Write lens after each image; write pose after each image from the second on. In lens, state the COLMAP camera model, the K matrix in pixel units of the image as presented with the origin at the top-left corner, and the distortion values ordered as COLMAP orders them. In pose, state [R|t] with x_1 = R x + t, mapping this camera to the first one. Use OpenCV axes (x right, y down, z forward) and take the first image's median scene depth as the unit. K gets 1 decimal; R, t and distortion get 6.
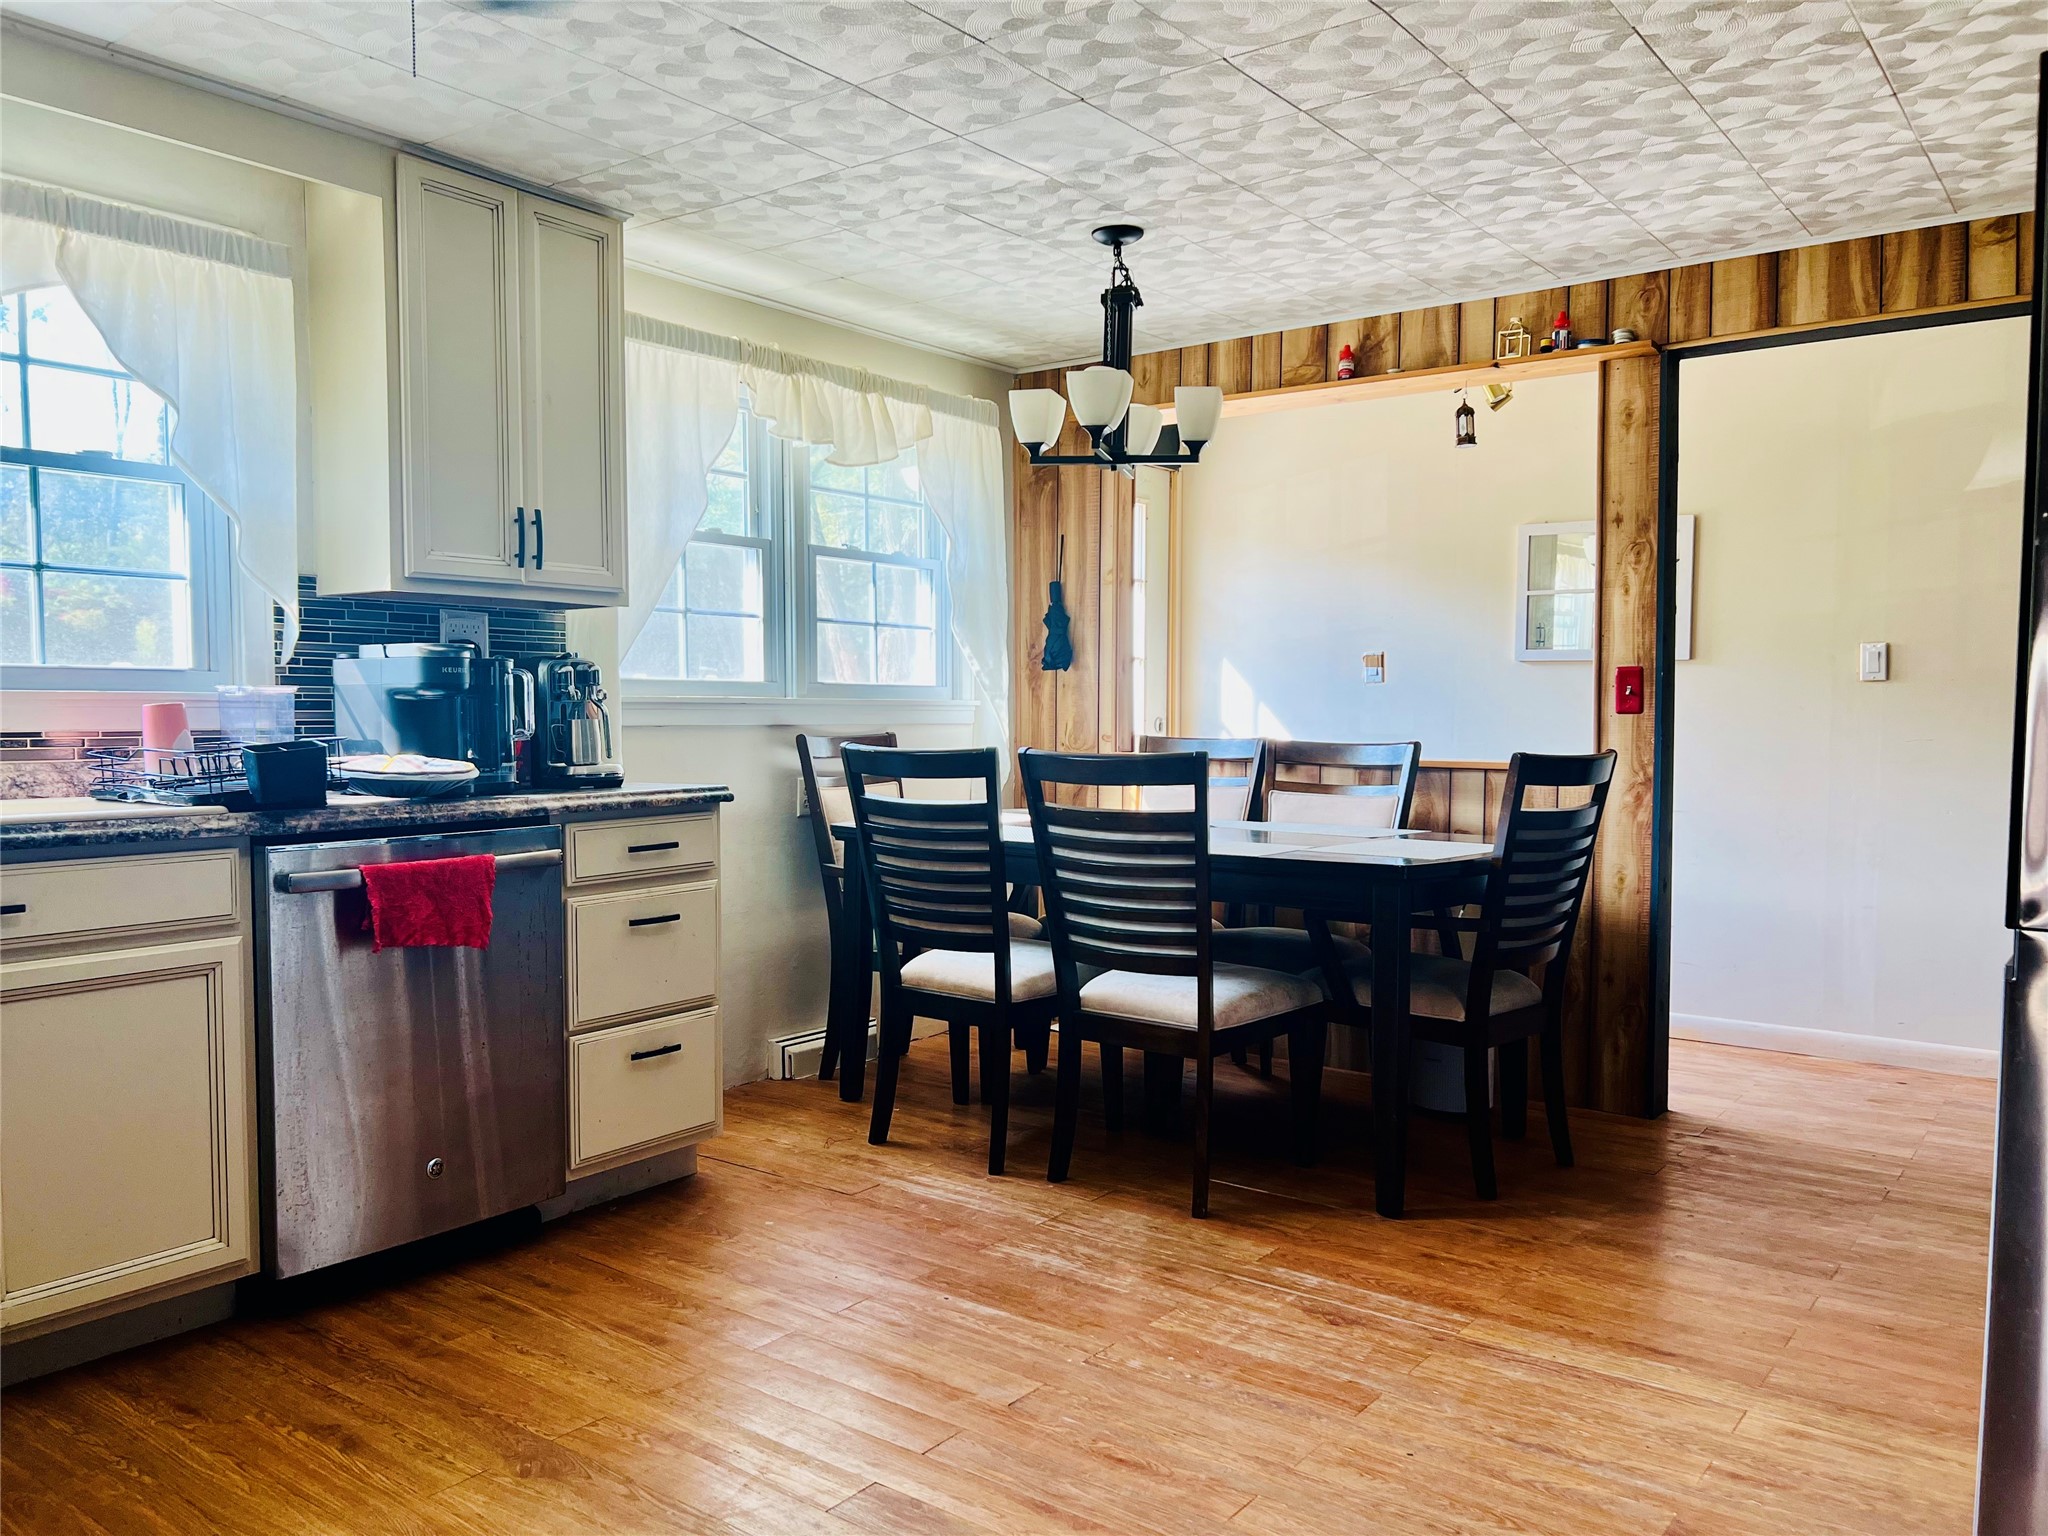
lens RADIAL K [[1556.8, 0, 1008.2], [0, 1556.8, 771.3], [0, 0, 1]] dist [0.119476, -0.182302]
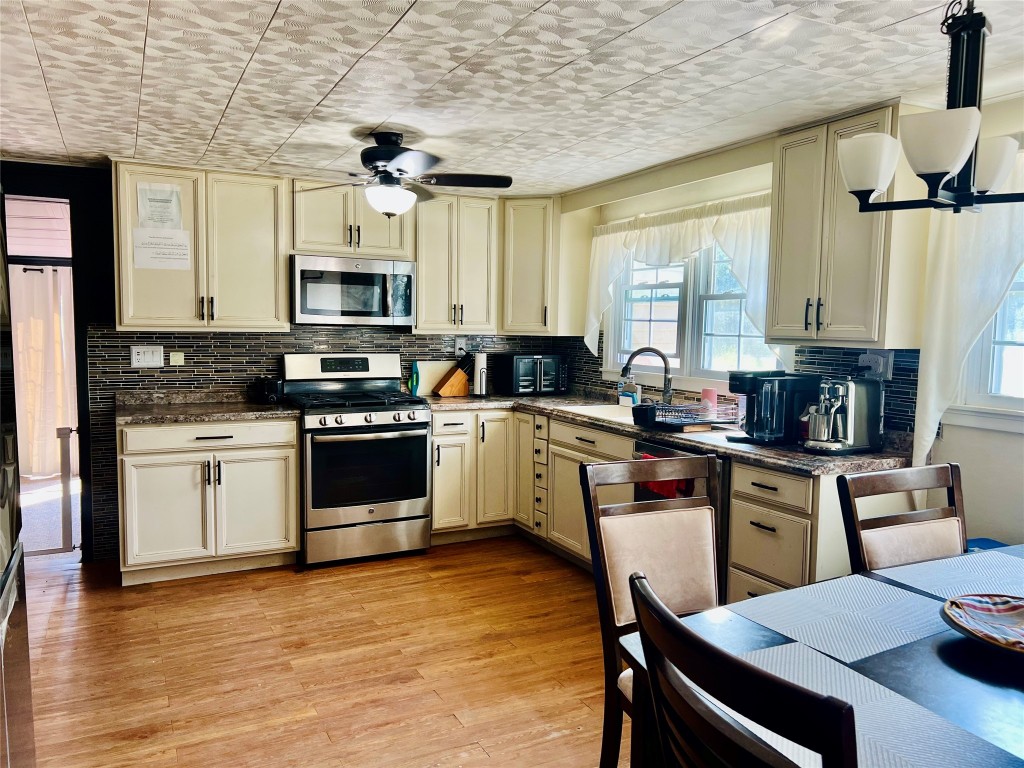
lens RADIAL K [[778.4, 0, 504.1], [0, 778.4, 385.6], [0, 0, 1]] dist [0.119476, -0.182302]
pose [[-0.428976, 0.064883, -0.900983, 0.692048], [-0.061752, 0.992977, 0.100909, -0.135434], [0.901203, 0.098925, -0.421957, 1.072830]]
